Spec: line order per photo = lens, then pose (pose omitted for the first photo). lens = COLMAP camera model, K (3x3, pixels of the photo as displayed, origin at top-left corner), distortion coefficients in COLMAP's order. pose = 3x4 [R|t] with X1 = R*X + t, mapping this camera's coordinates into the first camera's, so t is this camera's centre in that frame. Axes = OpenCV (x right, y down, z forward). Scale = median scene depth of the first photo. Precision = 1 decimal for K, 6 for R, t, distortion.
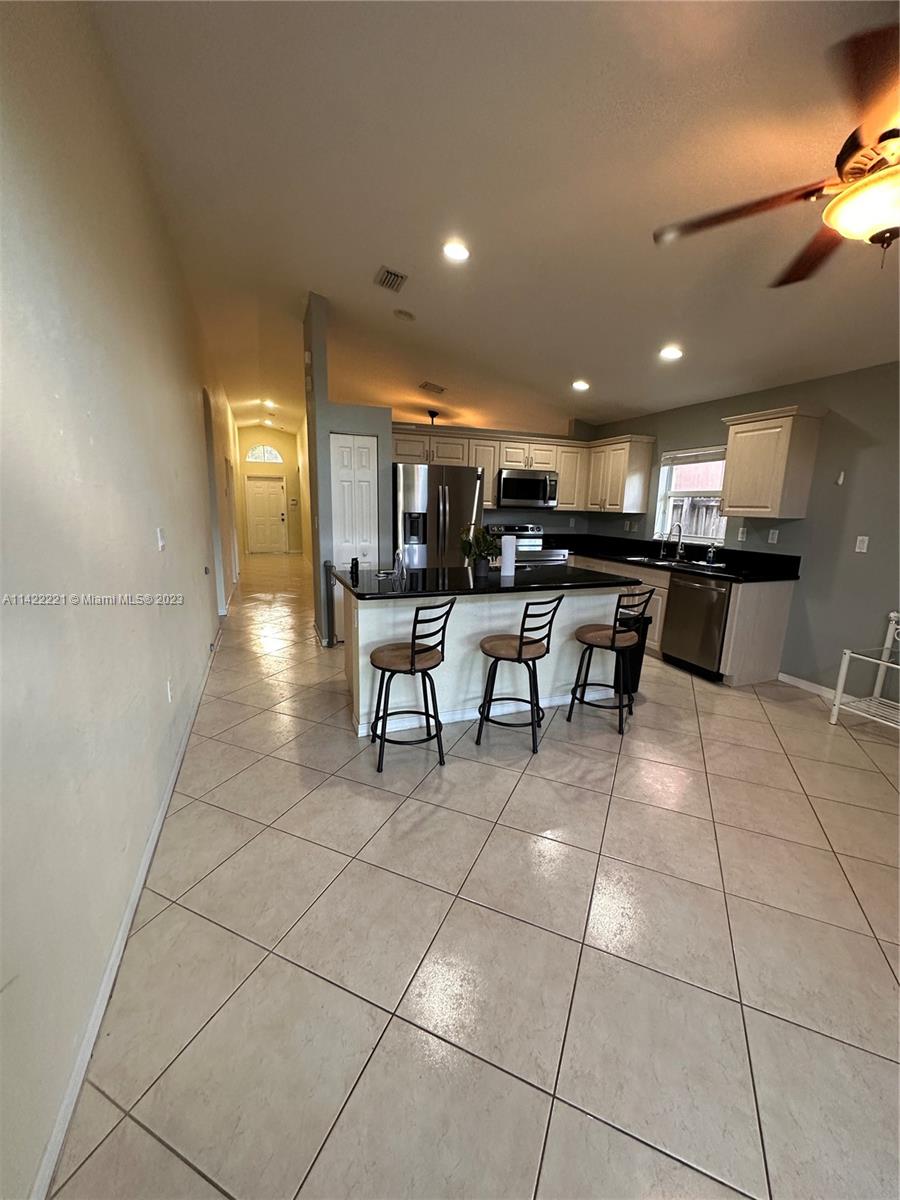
lens RADIAL K [[478.3, 0, 450.0], [0, 478.3, 600.0], [0, 0, 1]] dist [-0.000772, 0.000071]
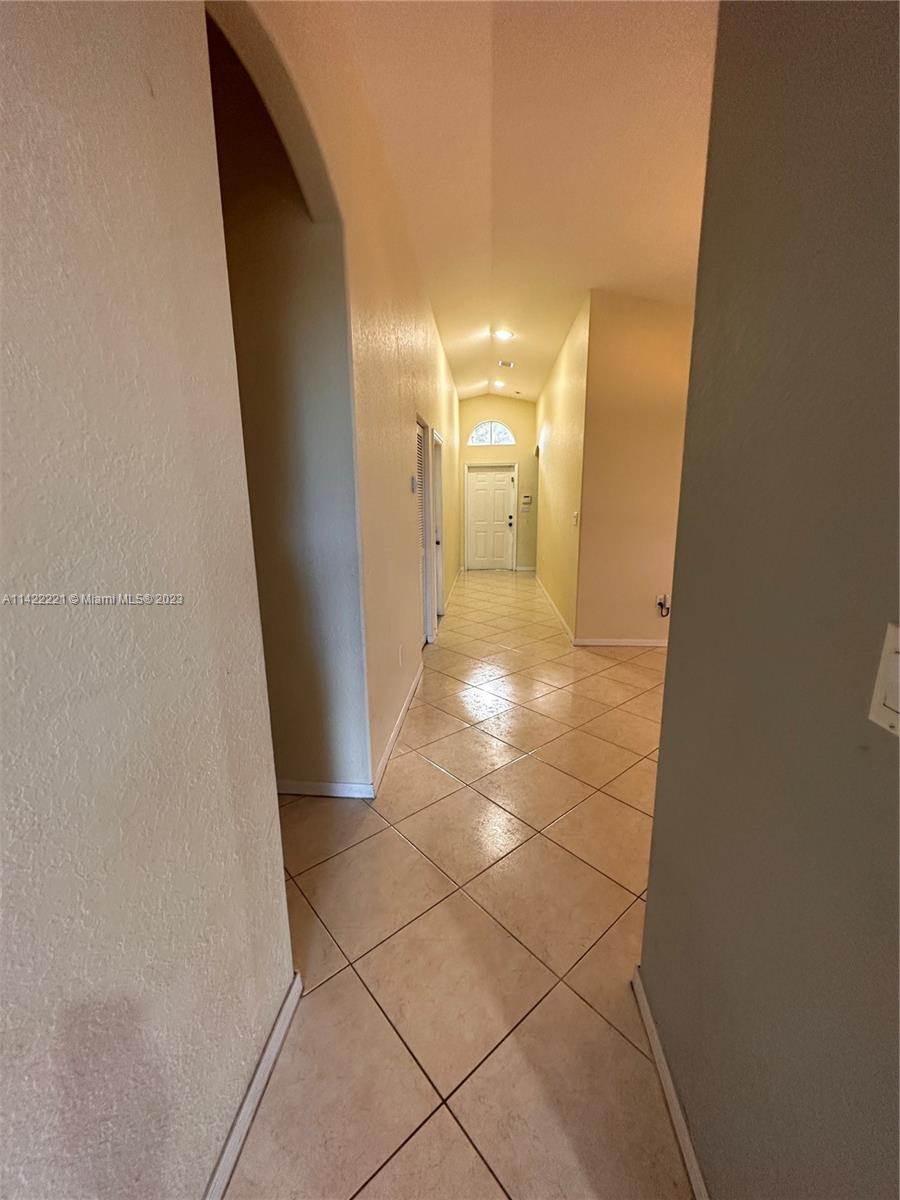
lens RADIAL K [[476.0, 0, 450.0], [0, 476.0, 600.0], [0, 0, 1]] dist [-0.001113, -0.000031]
pose [[0.901609, 0.061322, -0.428184, -0.290928], [-0.056854, 0.998112, 0.023228, -0.162653], [0.428800, 0.003402, 0.903393, 0.774699]]
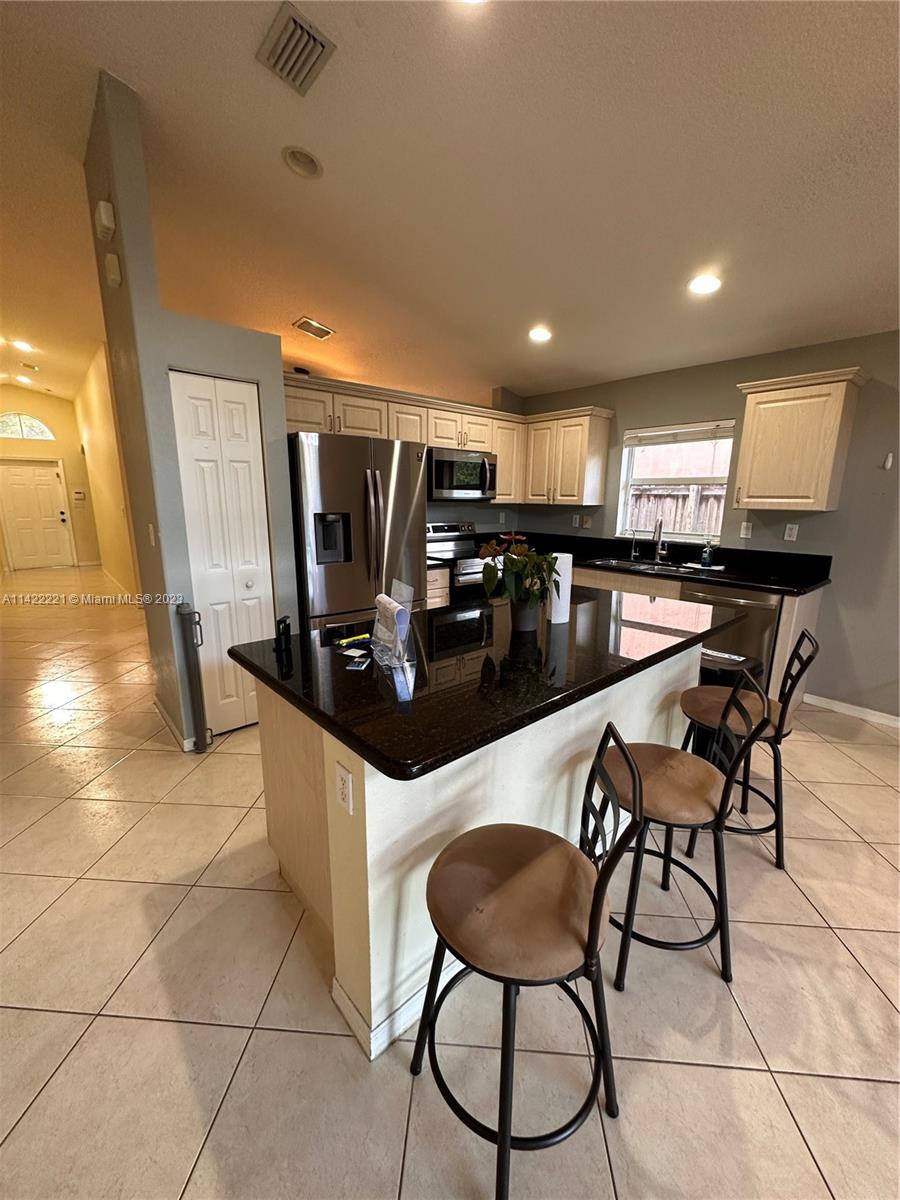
lens RADIAL K [[476.0, 0, 450.0], [0, 476.0, 600.0], [0, 0, 1]] dist [-0.001113, -0.000031]
pose [[0.939190, -0.085820, 0.332501, -0.129701], [0.078376, 0.996282, 0.035764, -0.071904], [-0.334334, -0.007529, 0.942425, 0.328111]]
